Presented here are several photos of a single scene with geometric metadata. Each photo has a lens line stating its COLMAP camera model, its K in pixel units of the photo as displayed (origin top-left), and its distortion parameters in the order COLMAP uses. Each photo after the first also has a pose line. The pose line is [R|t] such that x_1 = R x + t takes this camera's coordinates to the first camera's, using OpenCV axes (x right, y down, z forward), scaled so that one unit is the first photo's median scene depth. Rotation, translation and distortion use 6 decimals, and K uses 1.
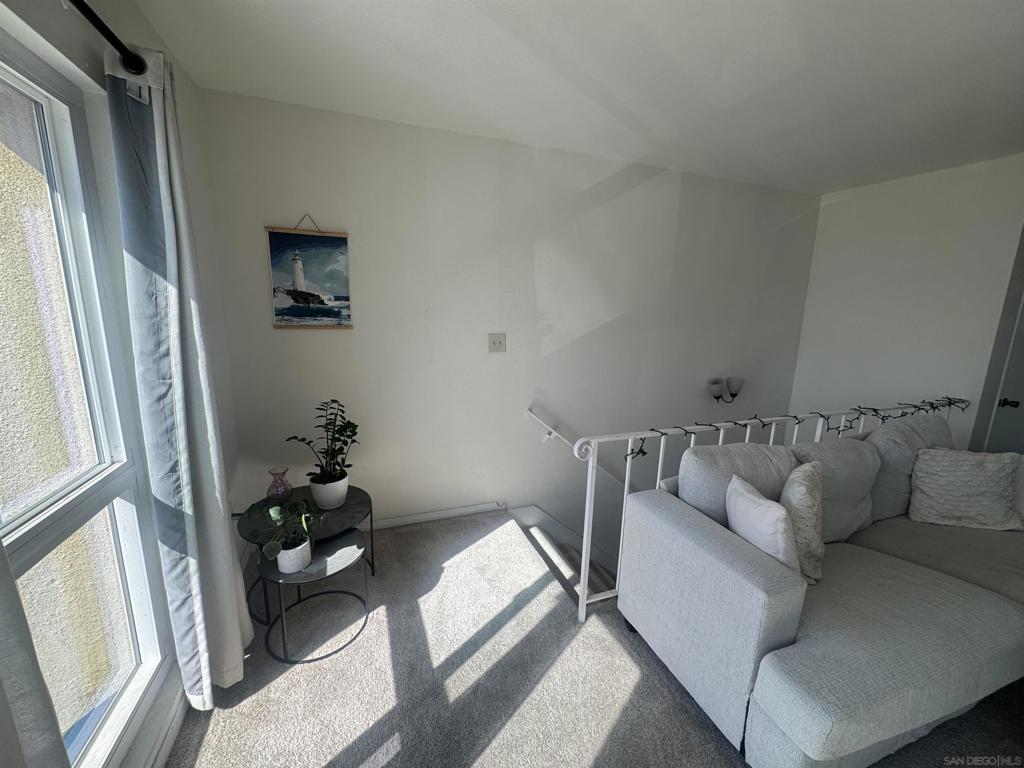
lens RADIAL K [[397.1, 0, 512.0], [0, 397.1, 384.0], [0, 0, 1]] dist [-0.002797, -0.000640]
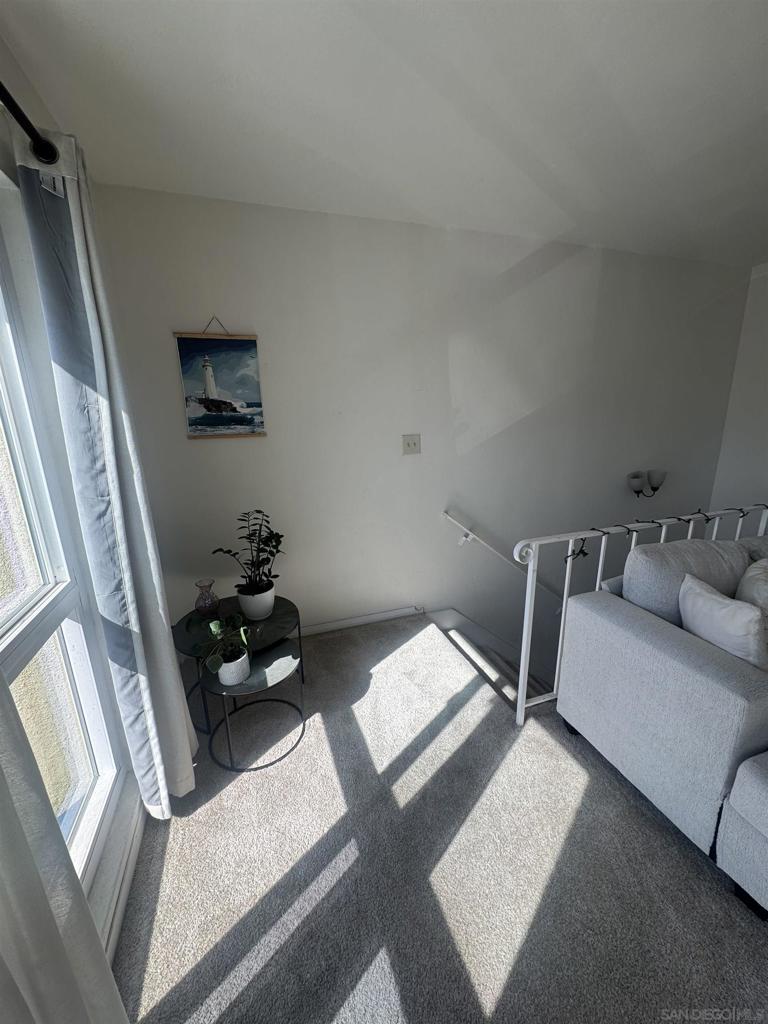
lens RADIAL K [[397.1, 0, 384.0], [0, 397.1, 512.0], [0, 0, 1]] dist [-0.002797, -0.000640]
pose [[0.998606, -0.037317, -0.037343, -0.117421], [0.039640, 0.997193, 0.063527, -0.005961], [0.034867, -0.064919, 0.997281, 0.043539]]
